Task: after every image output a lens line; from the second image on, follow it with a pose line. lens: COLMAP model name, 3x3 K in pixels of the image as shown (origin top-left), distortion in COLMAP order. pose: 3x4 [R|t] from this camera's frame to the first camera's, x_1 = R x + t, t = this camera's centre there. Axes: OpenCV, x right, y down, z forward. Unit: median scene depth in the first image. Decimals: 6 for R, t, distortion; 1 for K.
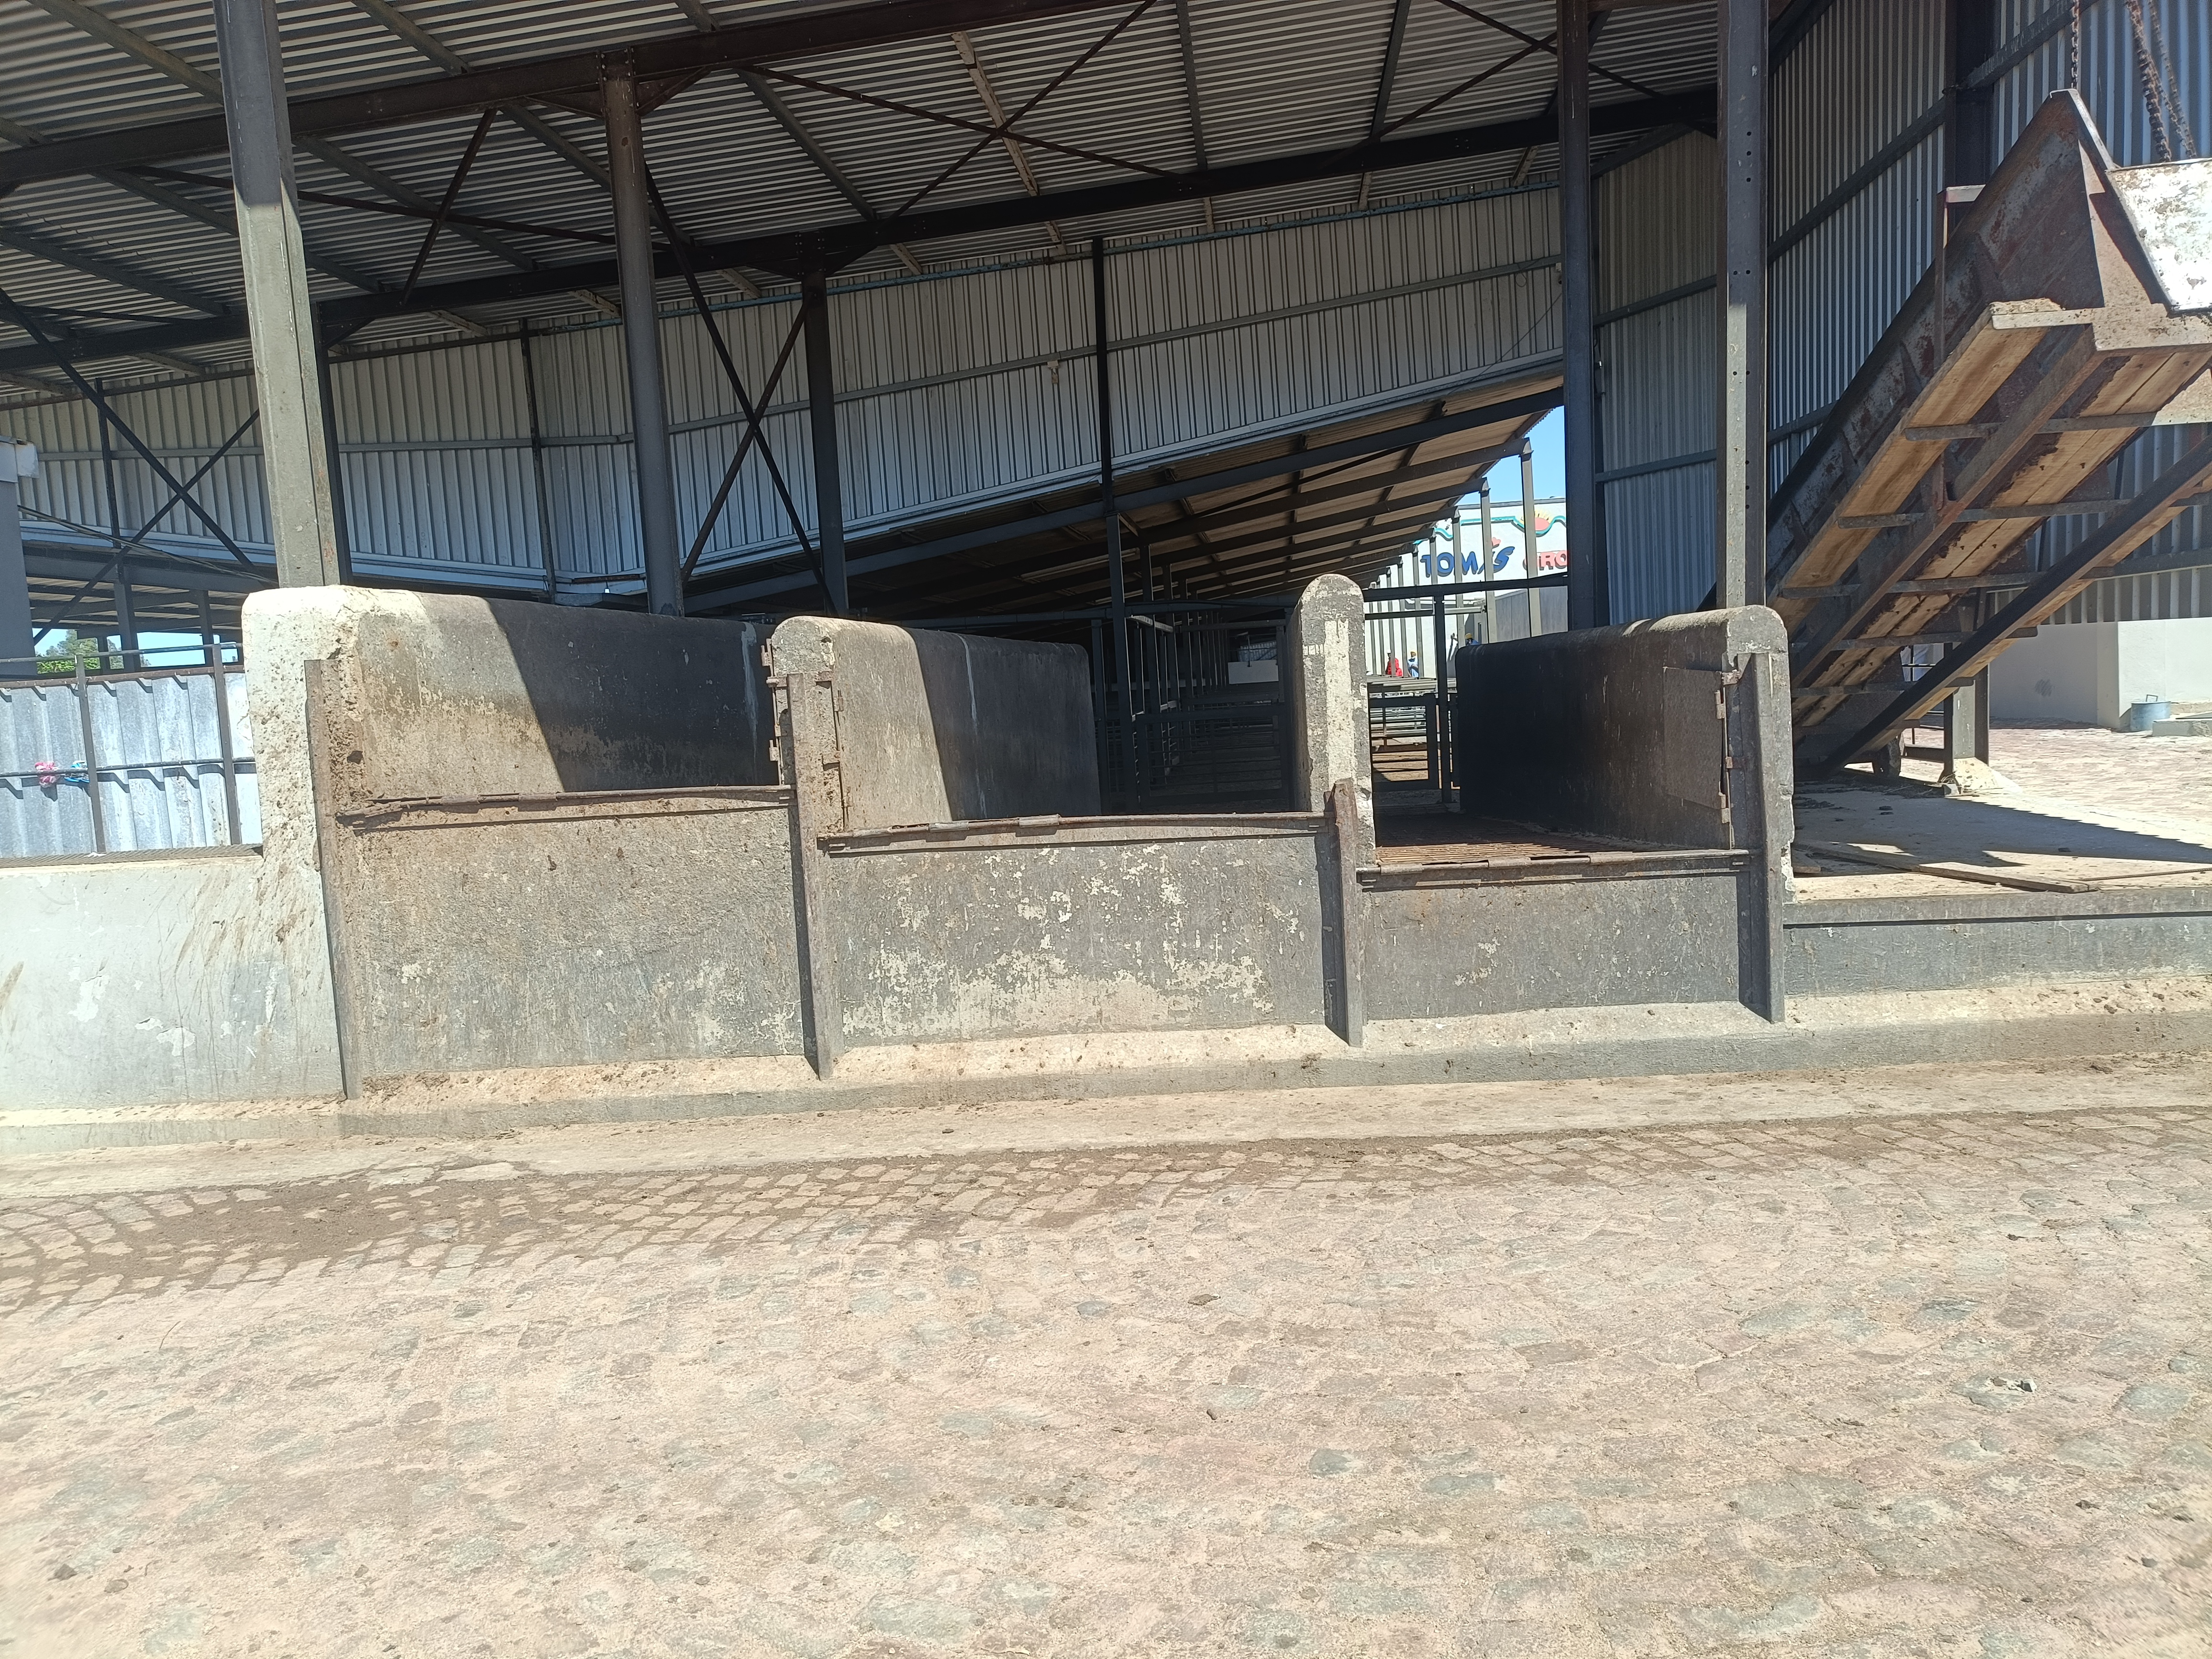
lens RADIAL K [[1727.7, 0, 1094.7], [0, 1727.7, 831.3], [0, 0, 1]] dist [0.027955, 0.002498]
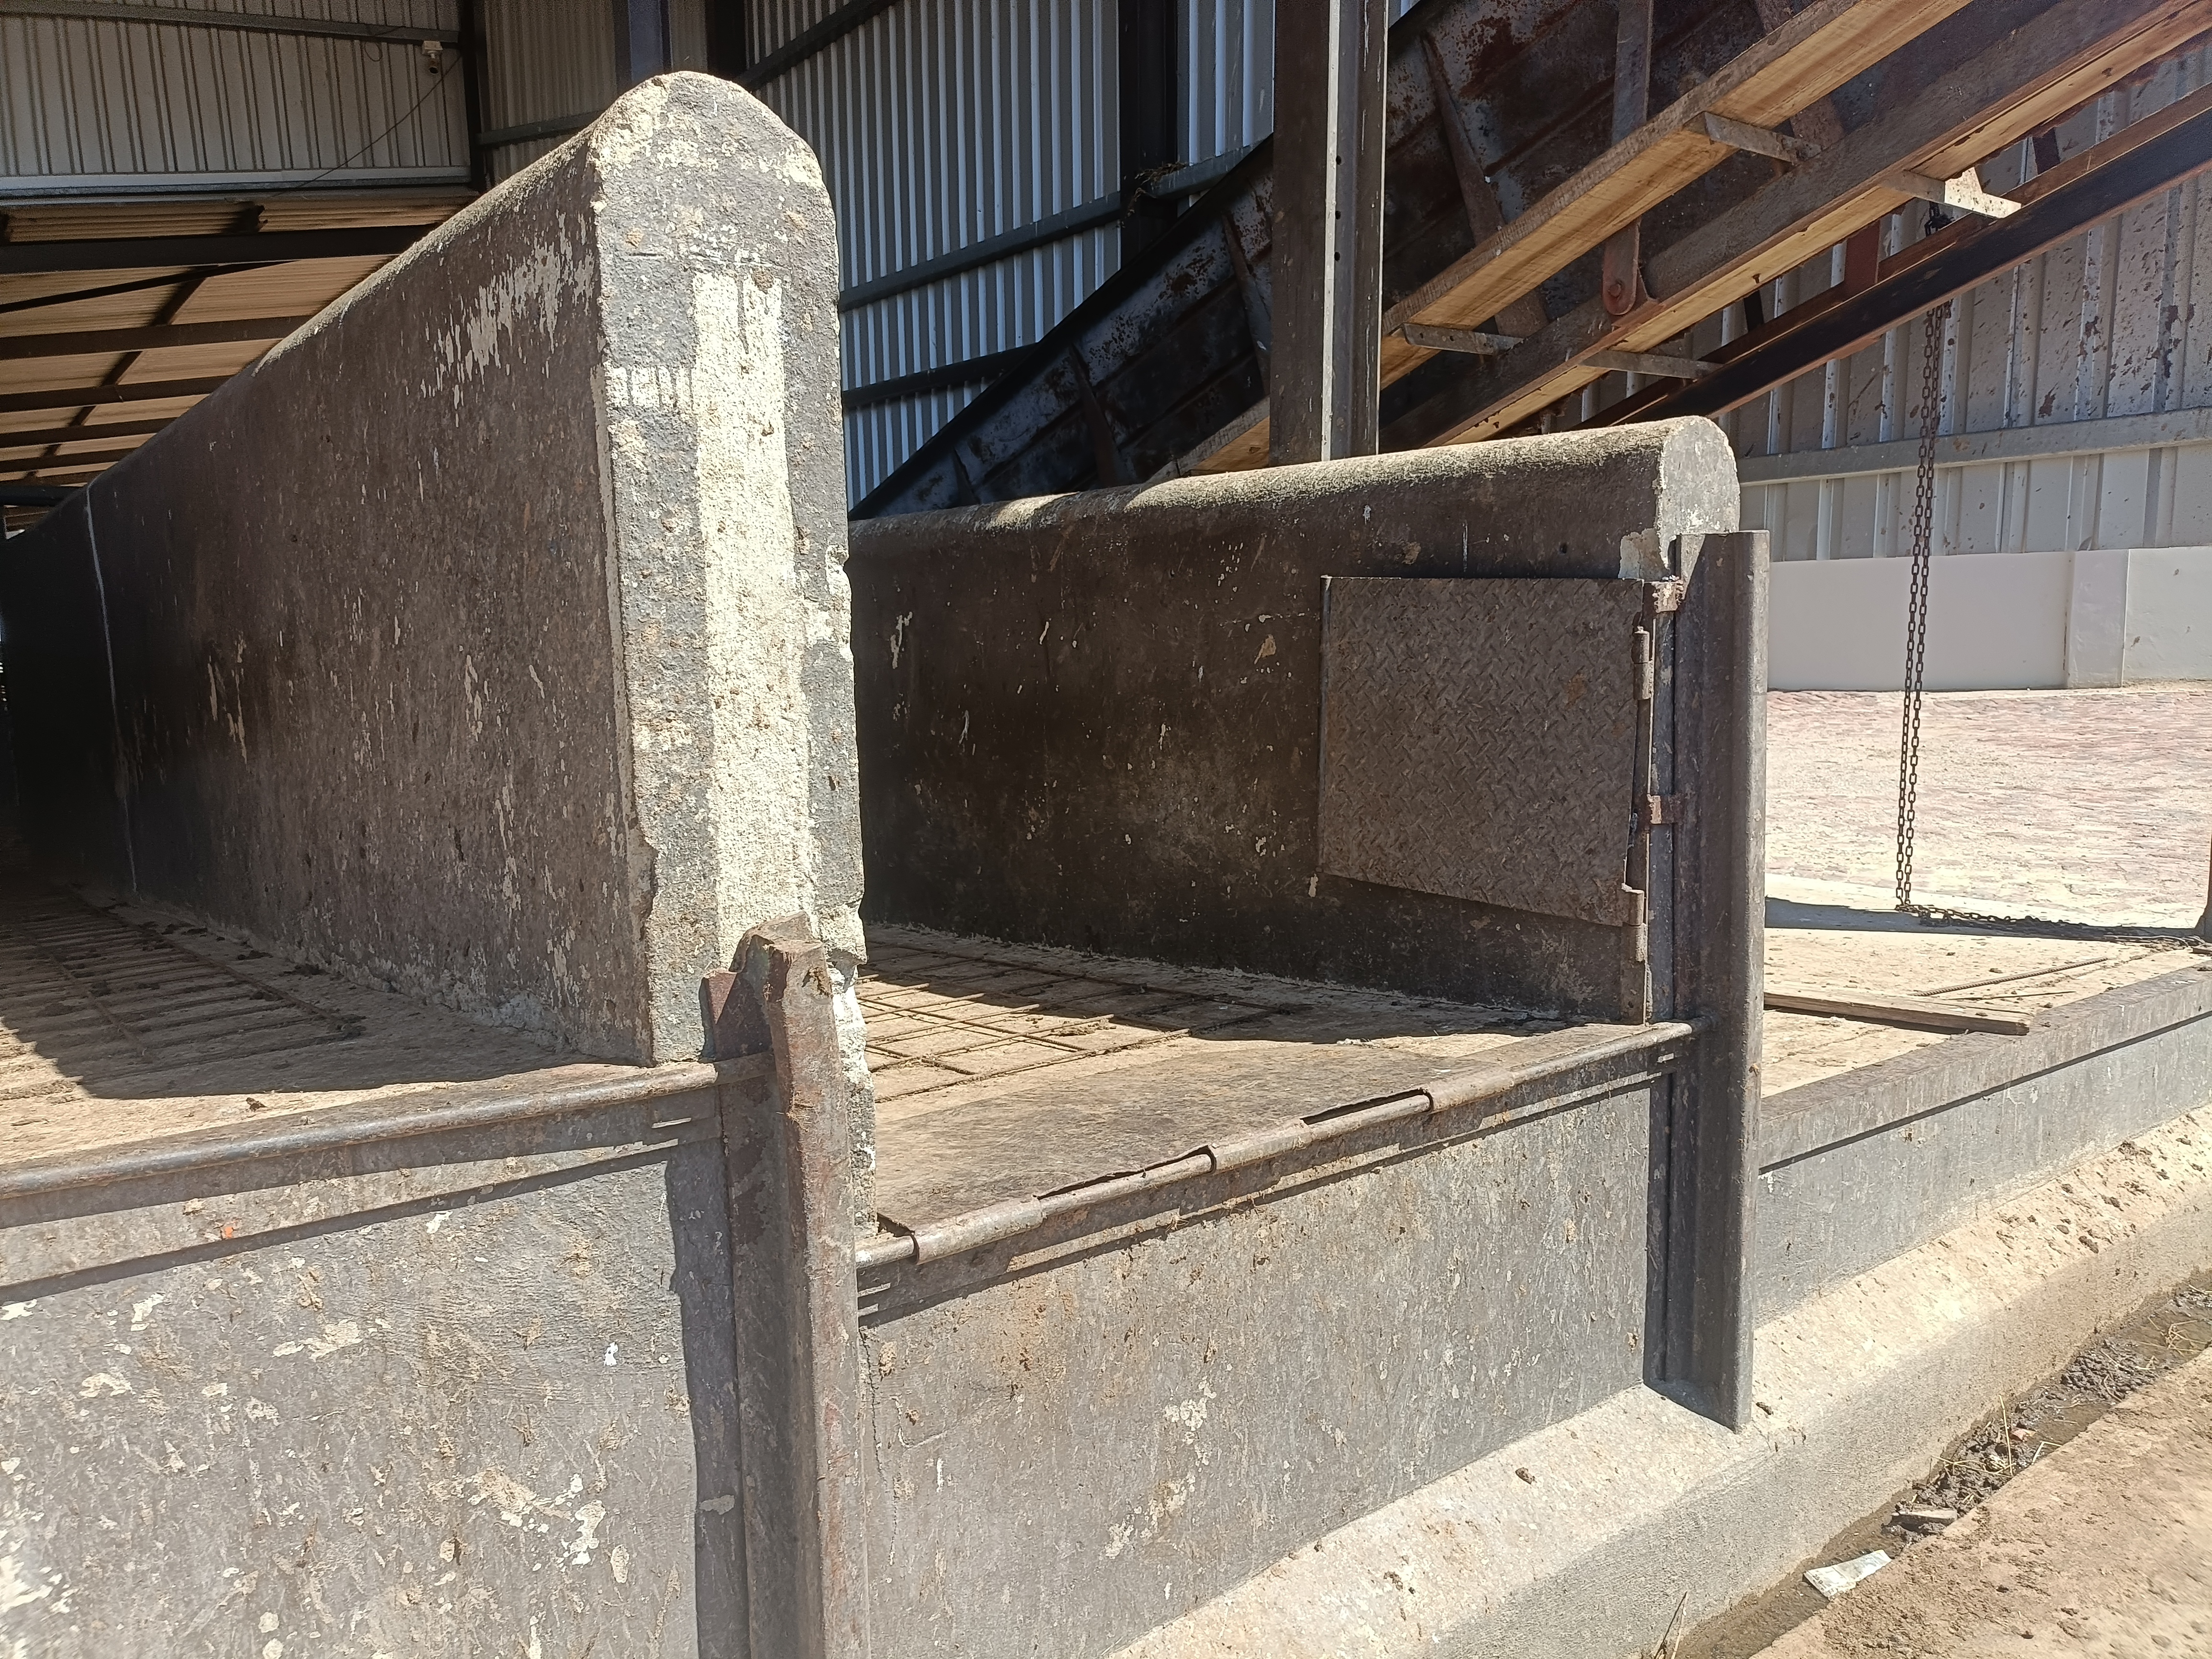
lens RADIAL K [[1582.5, 0, 1061.5], [0, 1582.5, 843.2], [0, 0, 1]] dist [0.022532, -0.022060]
pose [[0.736557, -0.050604, 0.674479, 0.014973], [0.034390, 0.998709, 0.037375, -0.038982], [-0.675500, -0.004333, 0.737347, 0.636742]]
